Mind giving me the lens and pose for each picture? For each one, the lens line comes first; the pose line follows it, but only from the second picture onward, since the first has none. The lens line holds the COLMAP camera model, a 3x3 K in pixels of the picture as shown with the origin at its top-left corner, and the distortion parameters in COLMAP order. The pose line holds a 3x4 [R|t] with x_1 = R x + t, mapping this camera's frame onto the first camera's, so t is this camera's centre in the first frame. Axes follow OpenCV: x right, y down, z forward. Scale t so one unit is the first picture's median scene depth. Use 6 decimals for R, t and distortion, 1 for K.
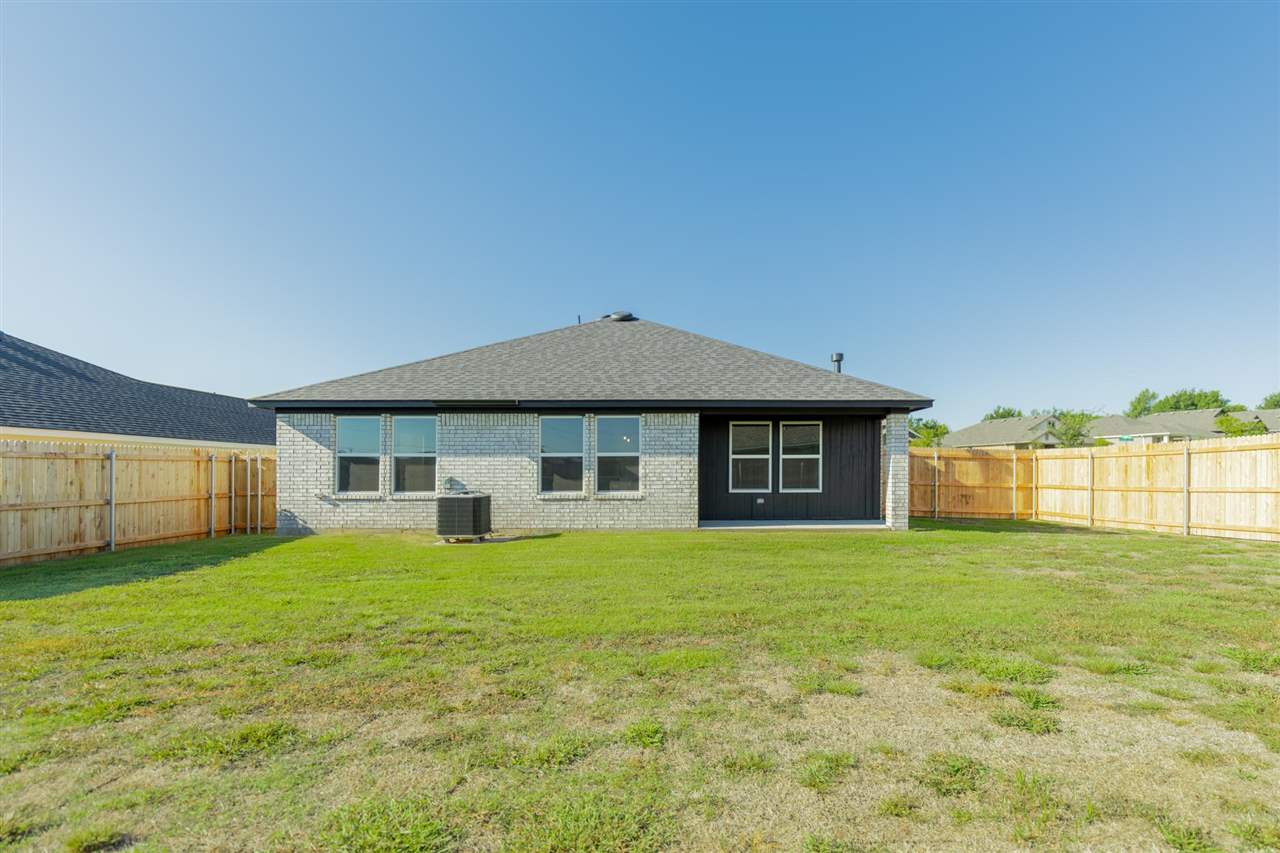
lens RADIAL K [[642.4, 0, 684.5], [0, 642.4, 477.5], [0, 0, 1]] dist [0.001286, 0.000022]
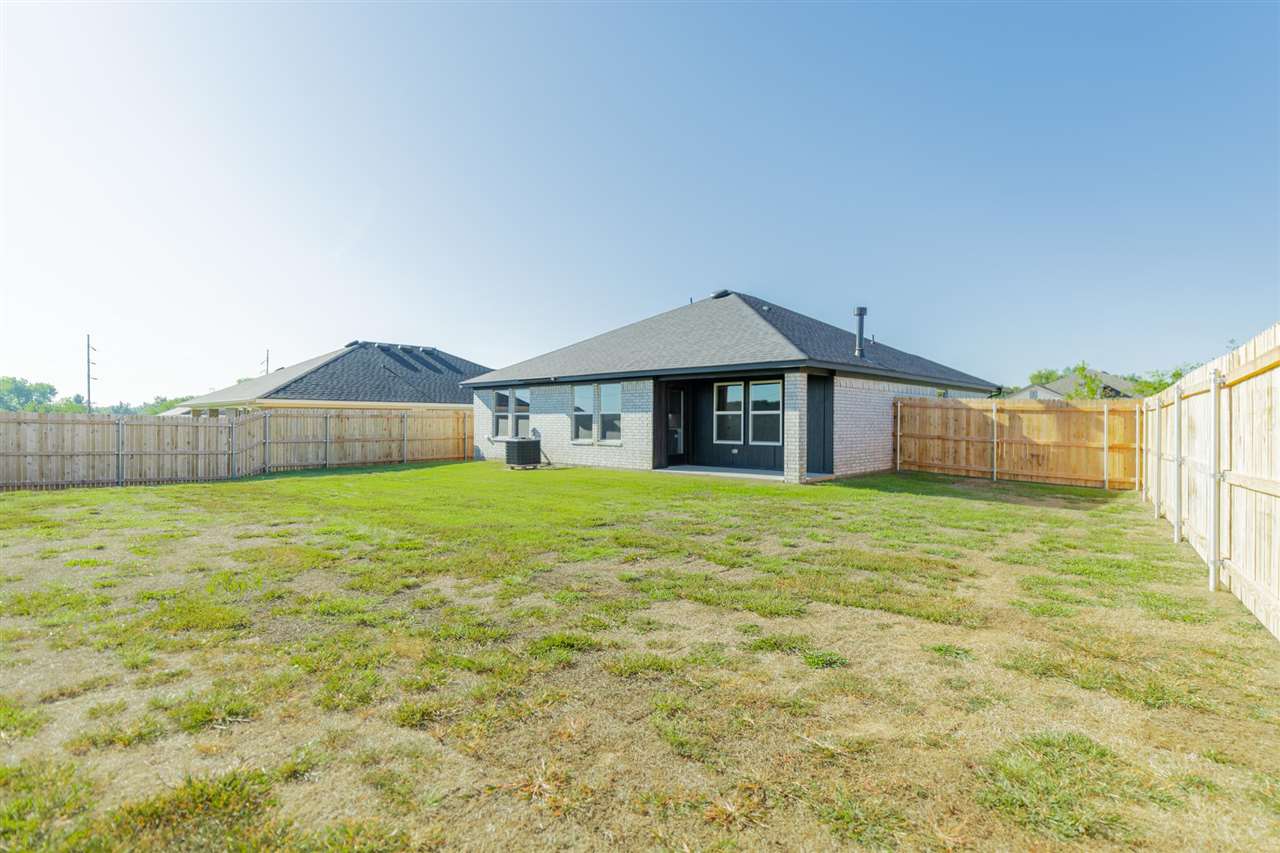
lens RADIAL K [[620.7, 0, 649.0], [0, 620.7, 425.7], [0, 0, 1]] dist [0.000428, -0.000317]
pose [[0.733303, 0.007985, -0.679855, 0.849680], [-0.007596, 0.999965, 0.003552, -0.013267], [0.679859, 0.002560, 0.733338, 0.088190]]
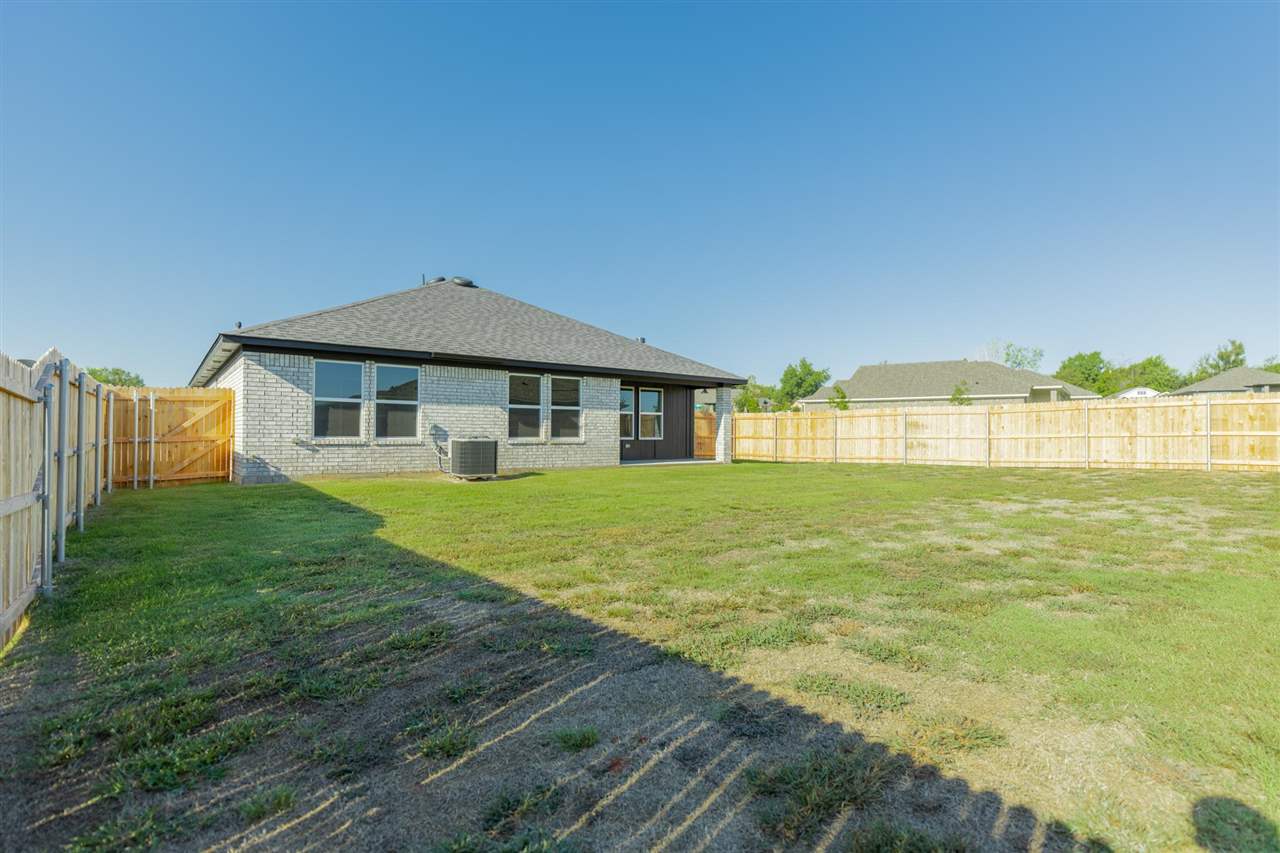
lens RADIAL K [[620.7, 0, 649.0], [0, 620.7, 425.7], [0, 0, 1]] dist [0.000428, -0.000317]
pose [[0.786146, 0.014728, 0.617865, -0.719794], [-0.004703, 0.999830, -0.017850, 0.019523], [-0.618023, 0.011127, 0.786081, -0.047309]]
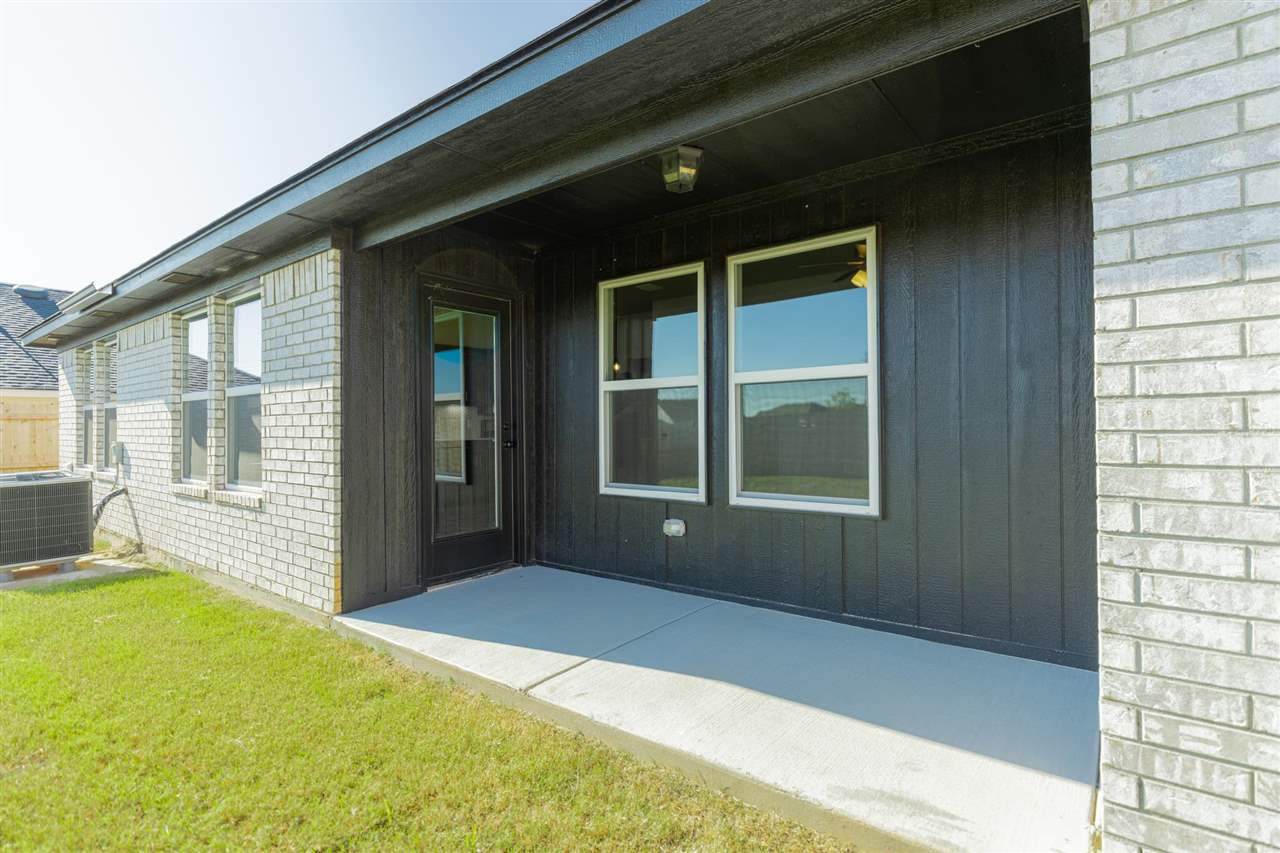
lens RADIAL K [[620.7, 0, 649.0], [0, 620.7, 425.7], [0, 0, 1]] dist [0.000428, -0.000317]
pose [[0.792234, -0.005978, -0.610189, 0.322728], [0.001429, 0.999967, -0.007942, -0.010570], [0.610216, 0.005420, 0.792216, 0.845938]]
